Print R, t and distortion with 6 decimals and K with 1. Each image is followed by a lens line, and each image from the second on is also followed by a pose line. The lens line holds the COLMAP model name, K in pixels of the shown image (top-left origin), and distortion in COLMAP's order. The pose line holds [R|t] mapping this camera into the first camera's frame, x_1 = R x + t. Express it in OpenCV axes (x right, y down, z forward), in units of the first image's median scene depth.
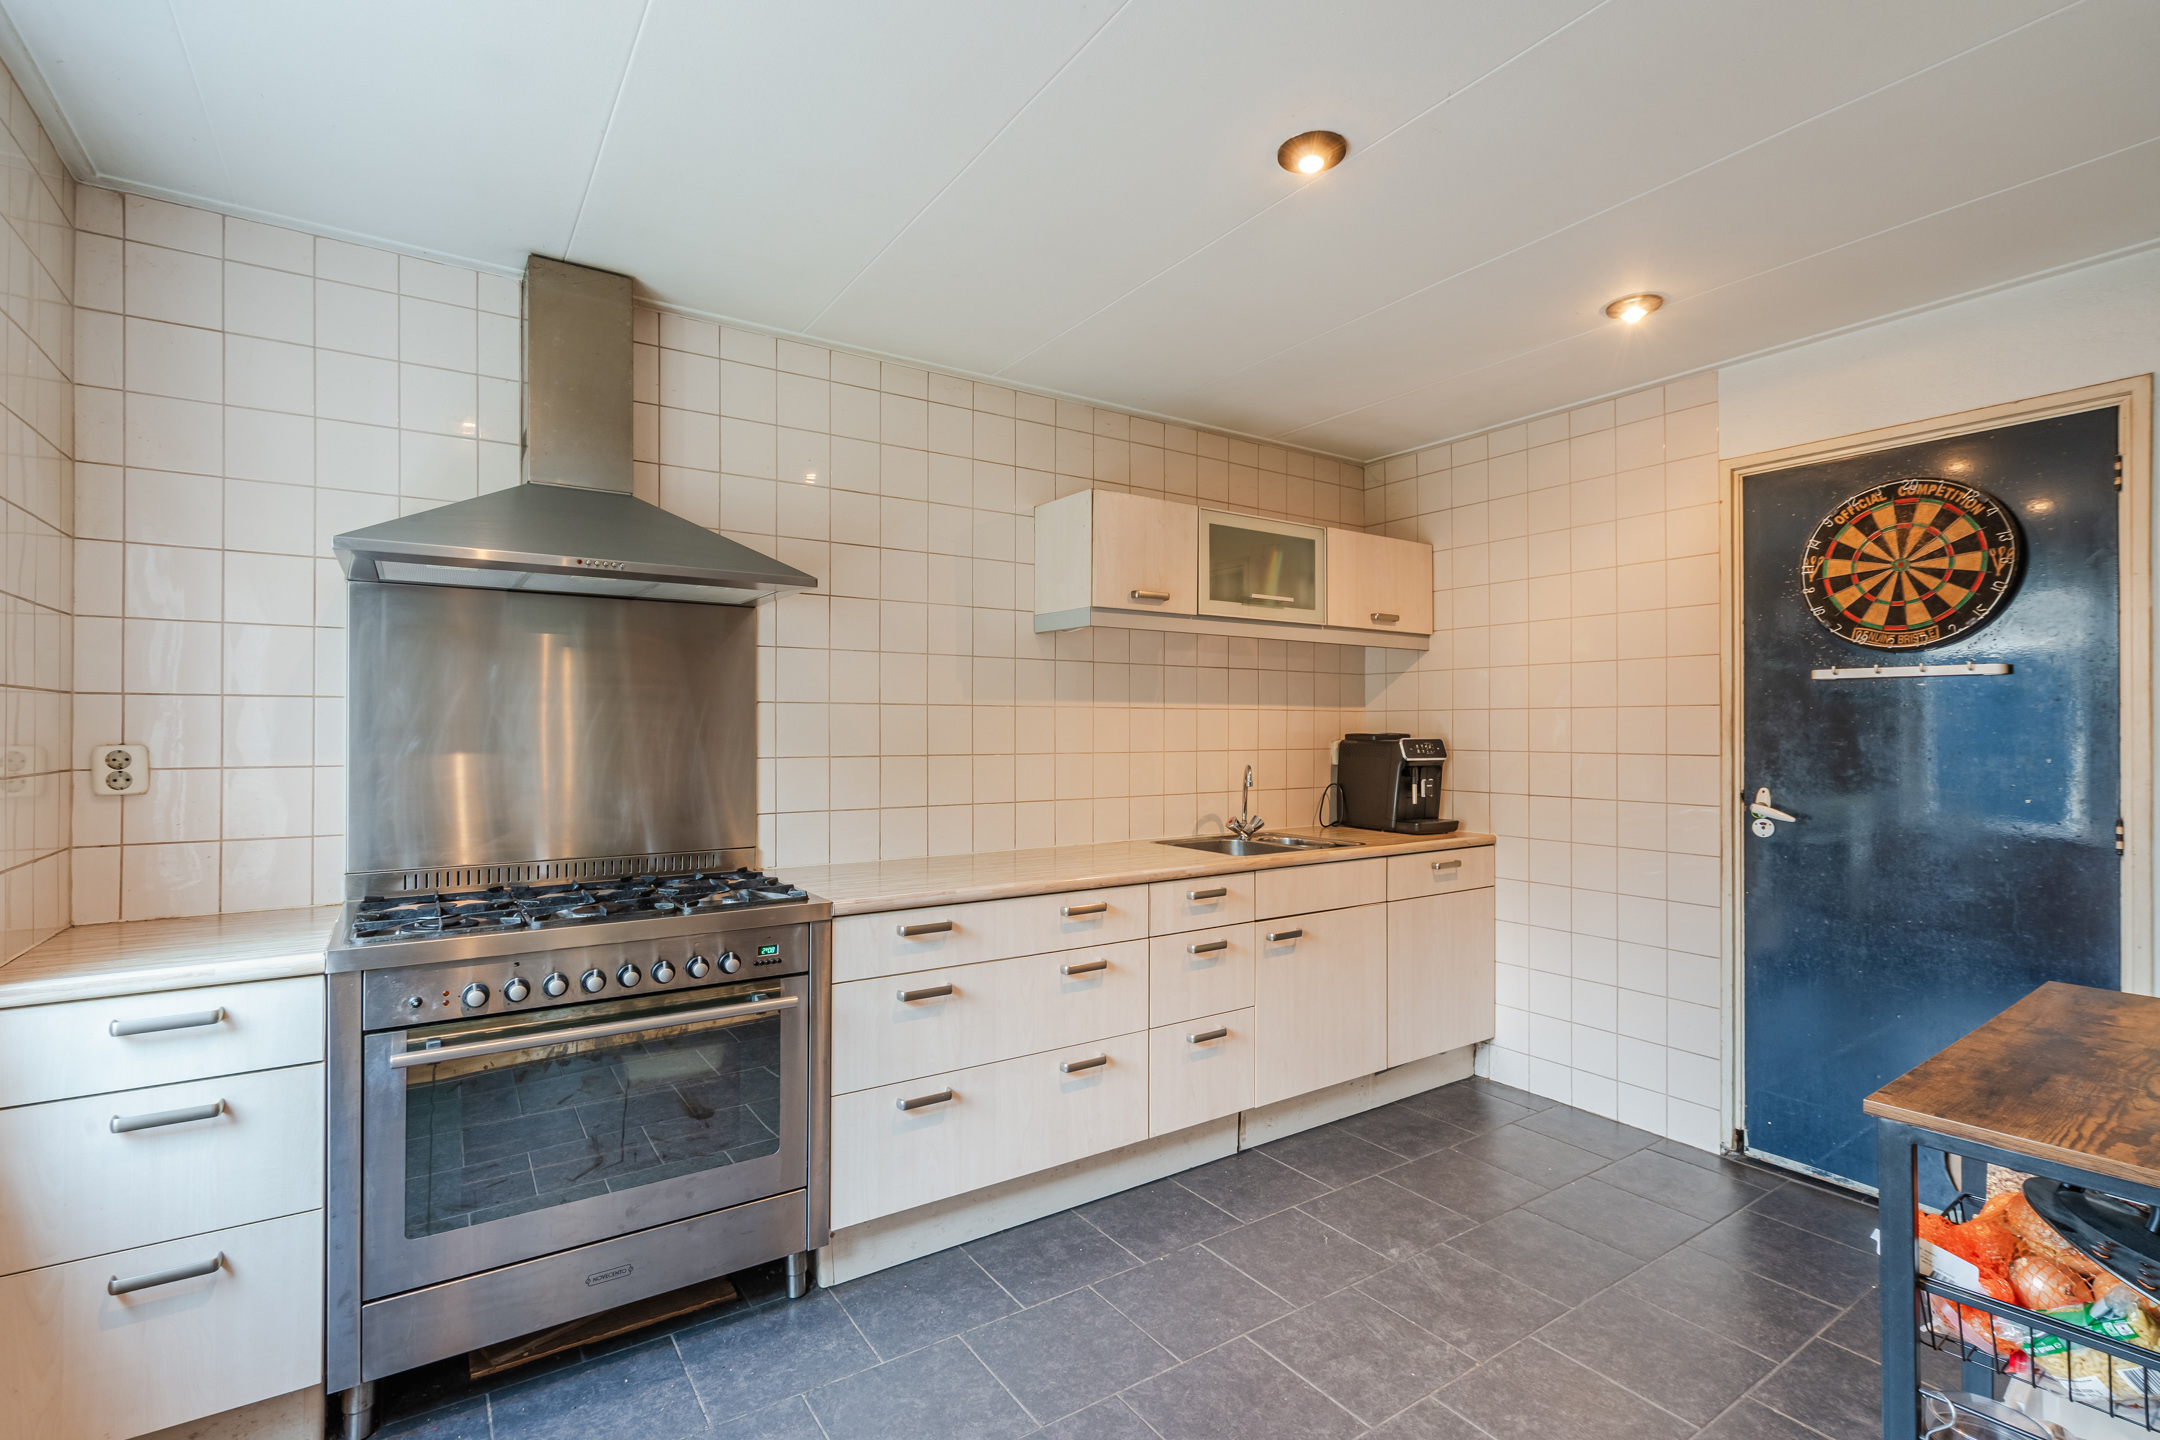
lens RADIAL K [[975.4, 0, 1076.6], [0, 975.4, 725.3], [0, 0, 1]] dist [-0.002894, -0.000042]
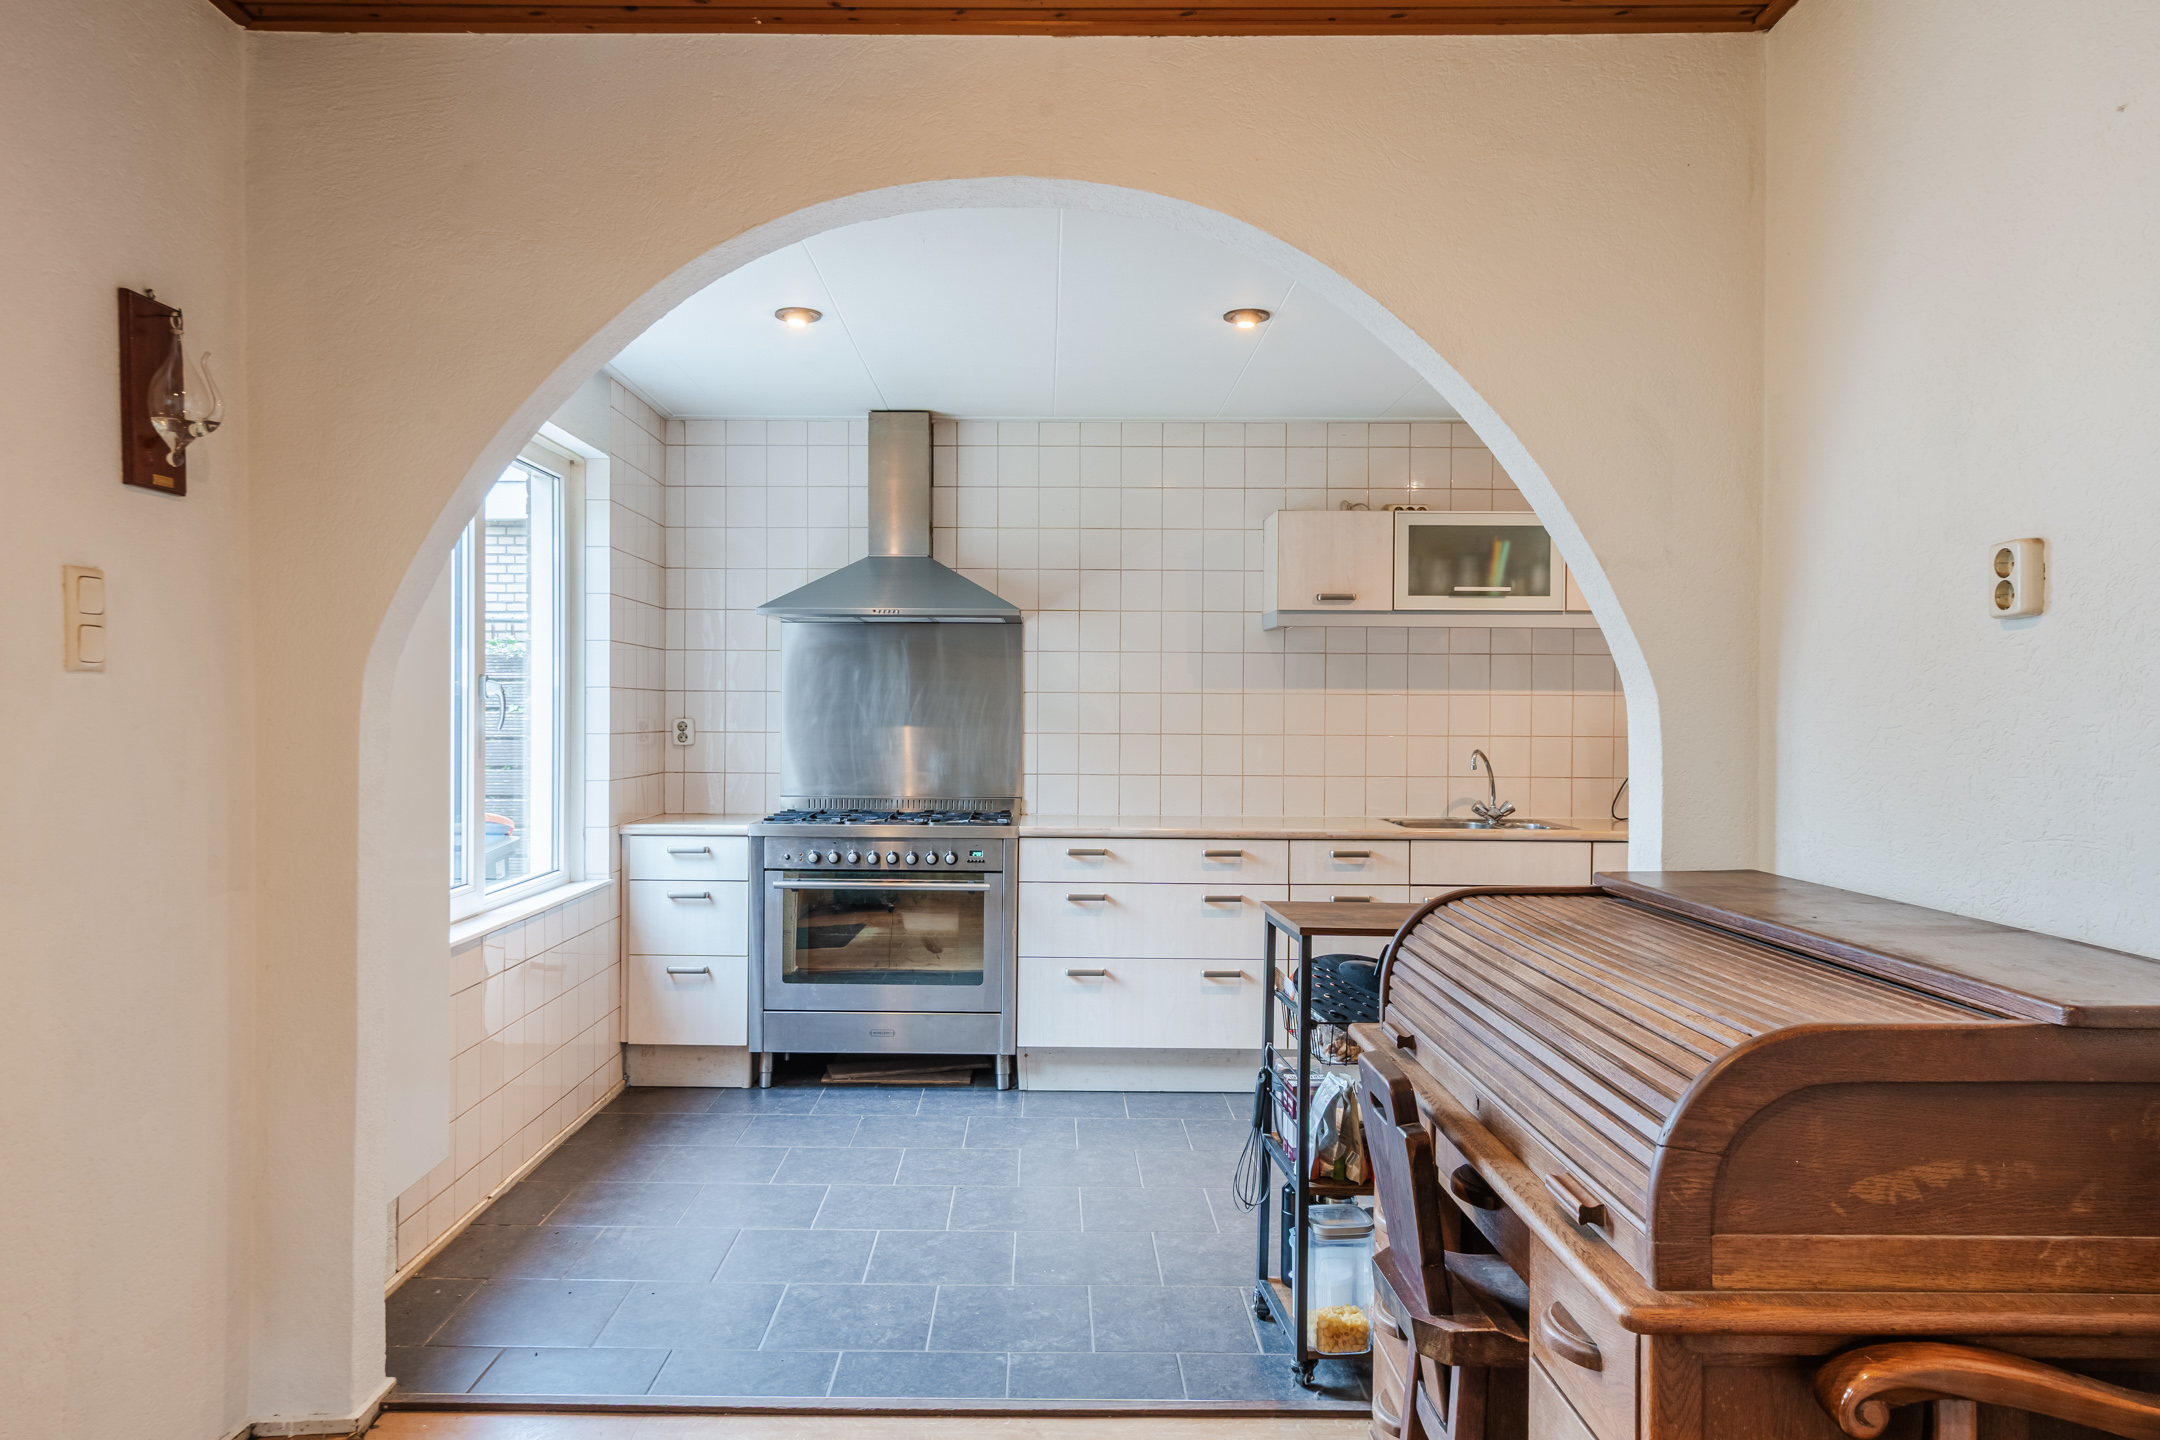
lens RADIAL K [[1459.3, 0, 1080.0], [0, 1459.3, 720.0], [0, 0, 1]] dist [0.029529, 0.000036]
pose [[0.839002, 0.008811, -0.544057, 1.007826], [-0.003842, 0.999940, 0.010268, -0.007088], [0.544115, -0.006525, 0.838985, -0.801217]]
